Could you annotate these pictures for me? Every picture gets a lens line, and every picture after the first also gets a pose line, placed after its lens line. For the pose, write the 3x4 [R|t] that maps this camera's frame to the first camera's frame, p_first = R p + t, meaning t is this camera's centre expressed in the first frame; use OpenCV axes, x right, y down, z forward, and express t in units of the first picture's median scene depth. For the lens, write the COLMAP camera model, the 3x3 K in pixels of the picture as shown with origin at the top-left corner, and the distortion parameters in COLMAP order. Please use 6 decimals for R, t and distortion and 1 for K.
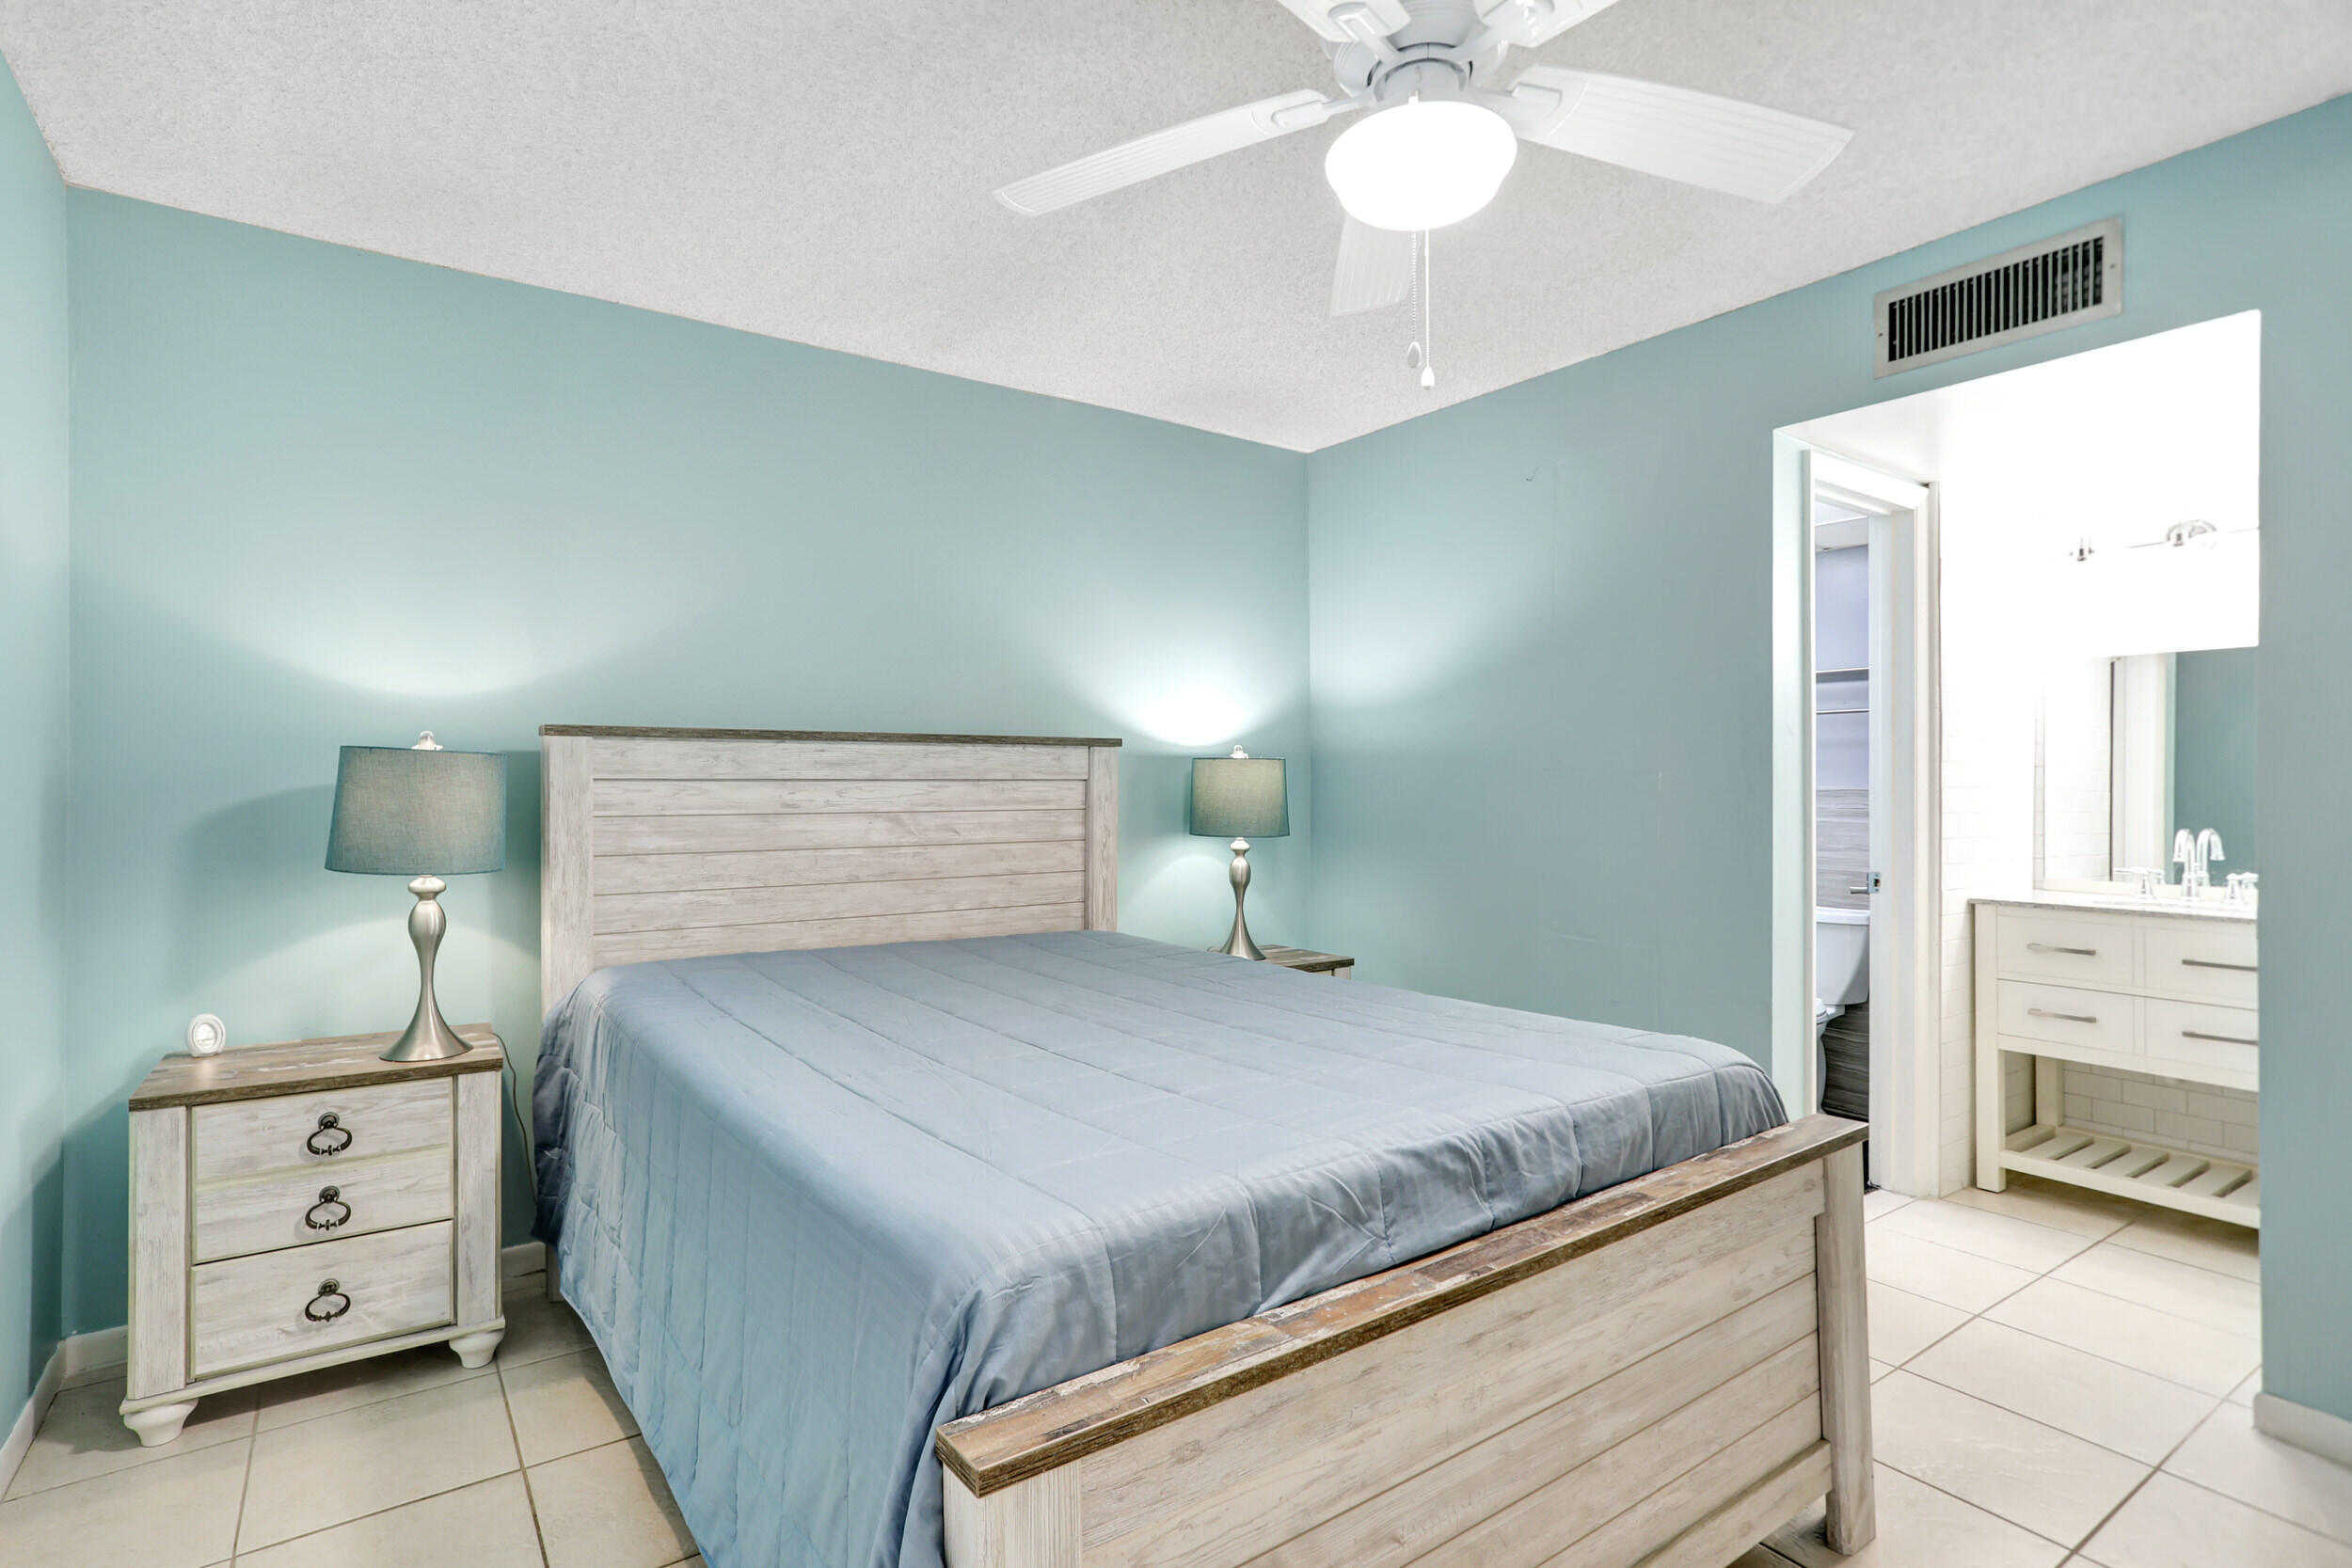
lens RADIAL K [[1146.1, 0, 1130.3], [0, 1146.1, 775.3], [0, 0, 1]] dist [-0.031677, 0.000356]
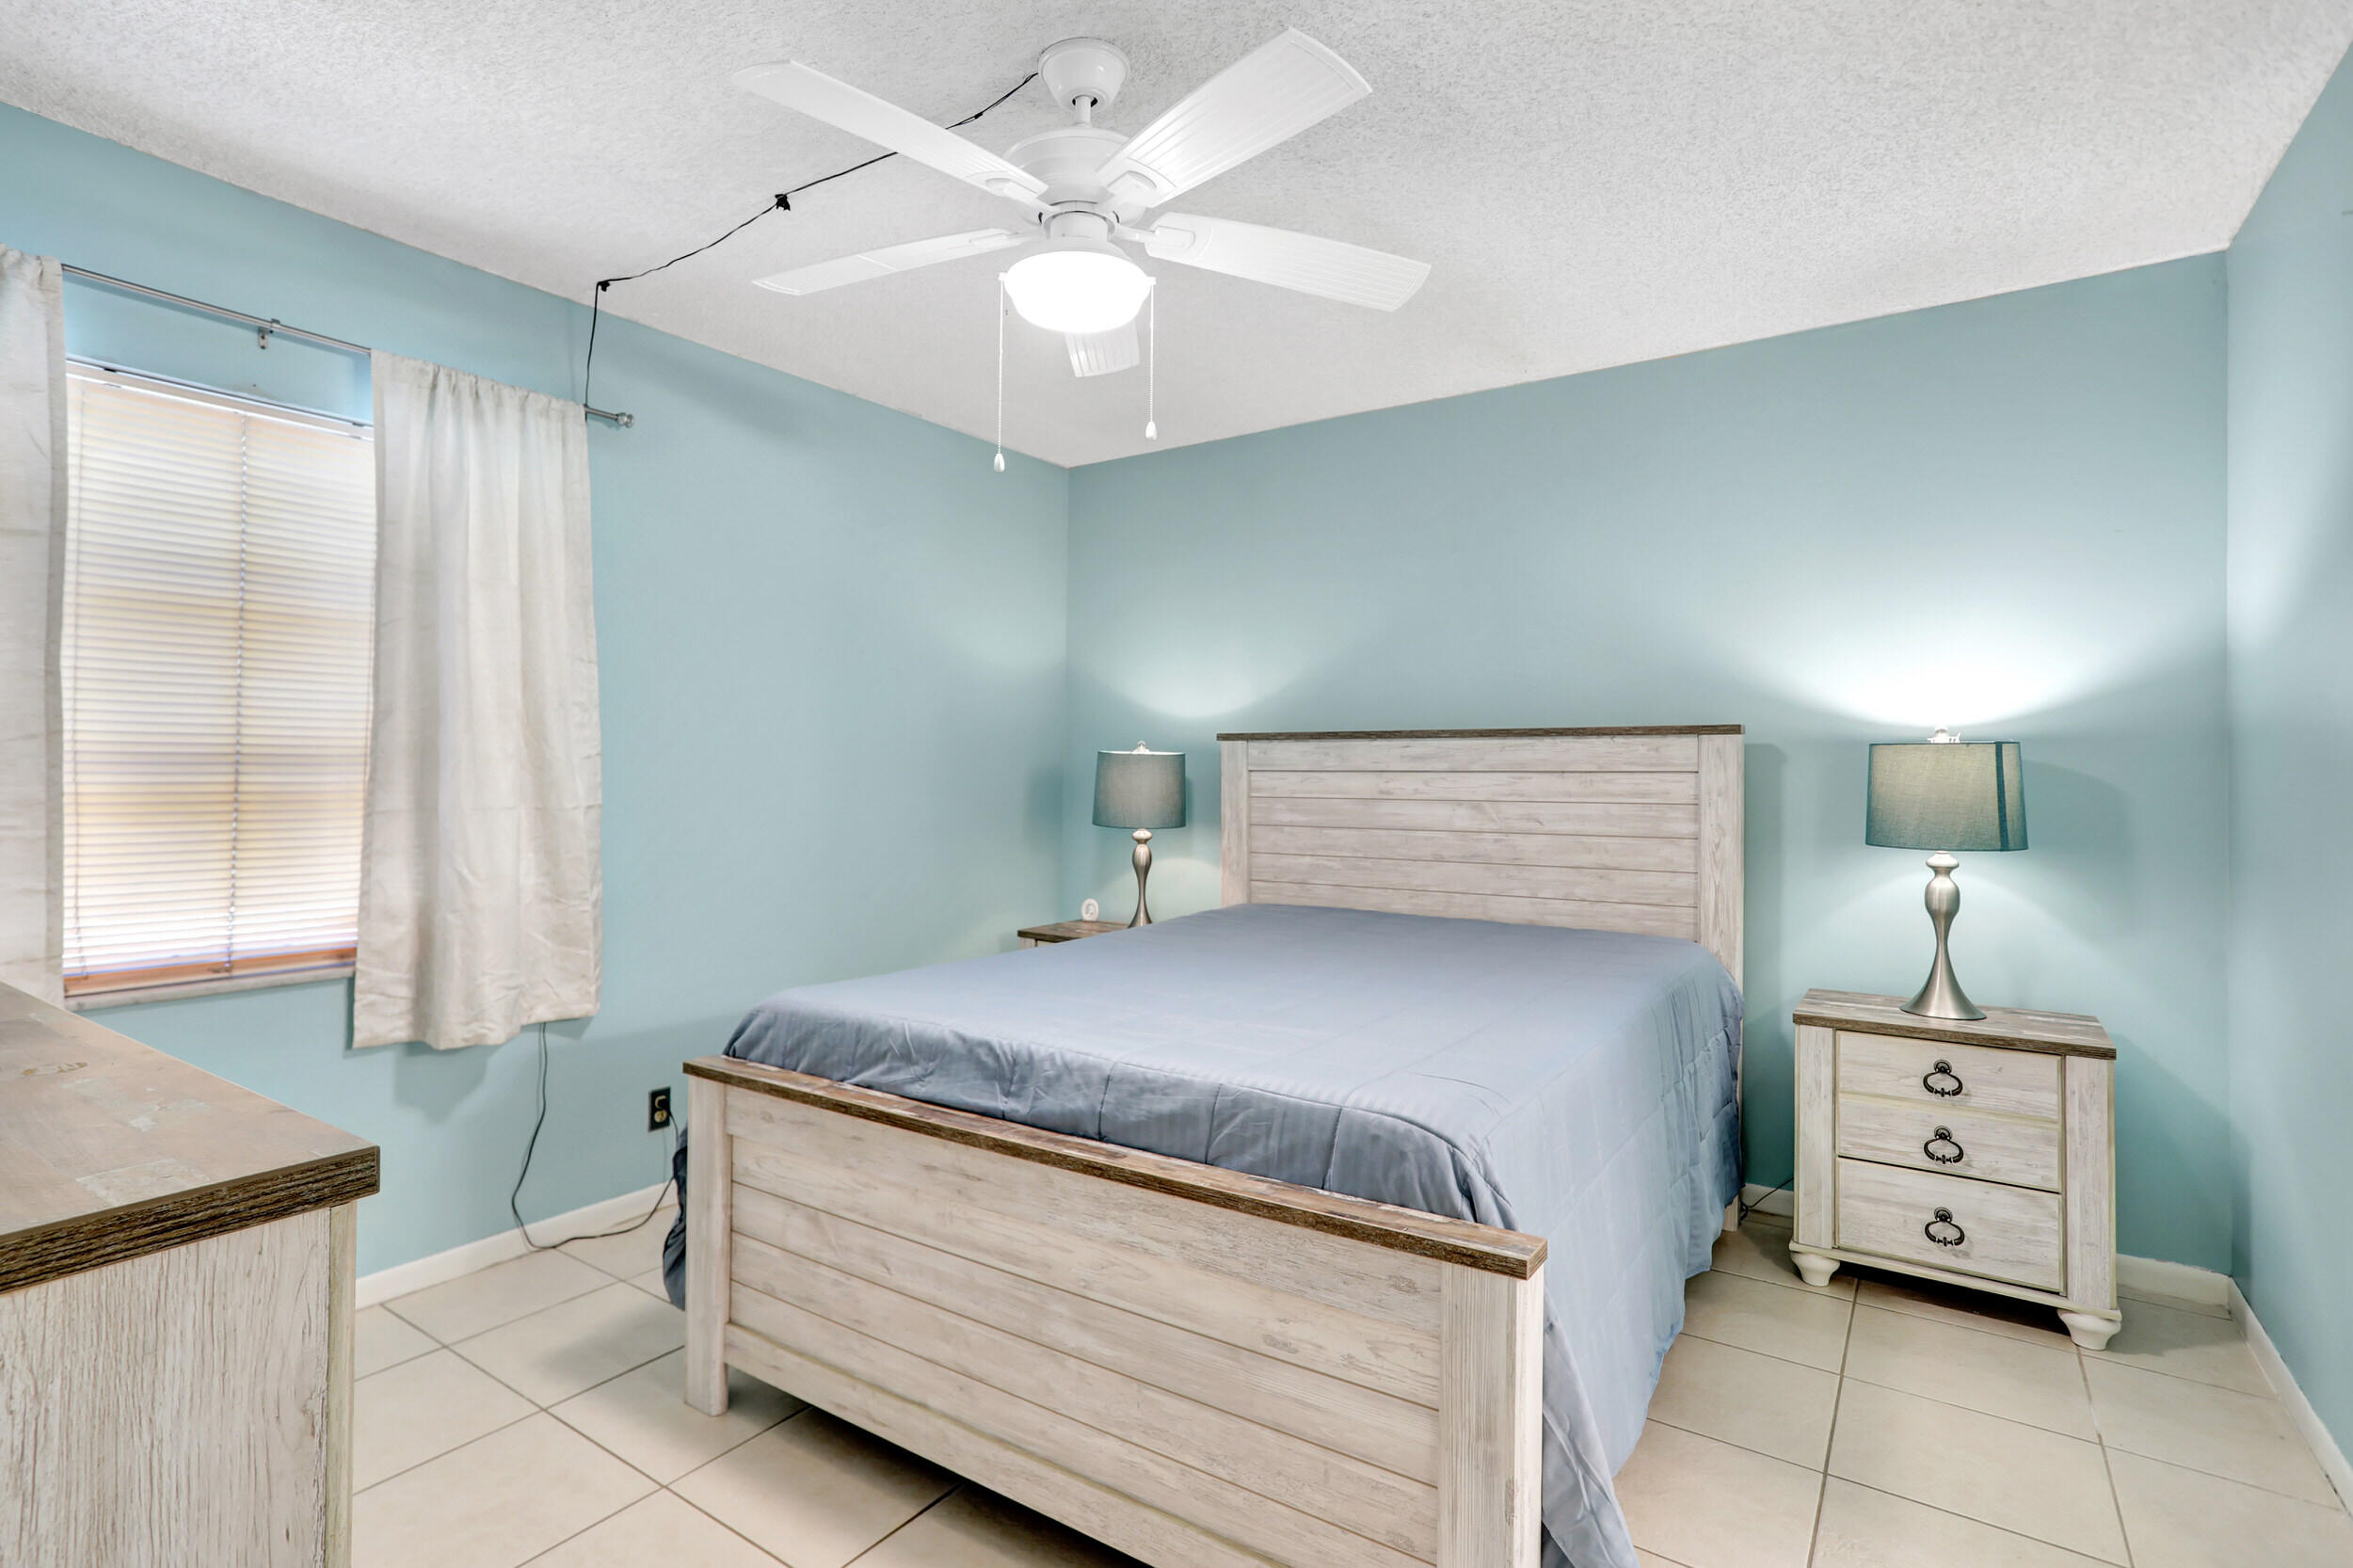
lens RADIAL K [[1146.7, 0, 1130.8], [0, 1146.7, 775.3], [0, 0, 1]] dist [-0.031677, 0.000356]
pose [[0.359384, 0.004395, -0.933179, 0.728089], [0.002251, 0.999982, 0.005576, 0.000823], [0.933187, -0.004104, 0.359368, 0.307461]]
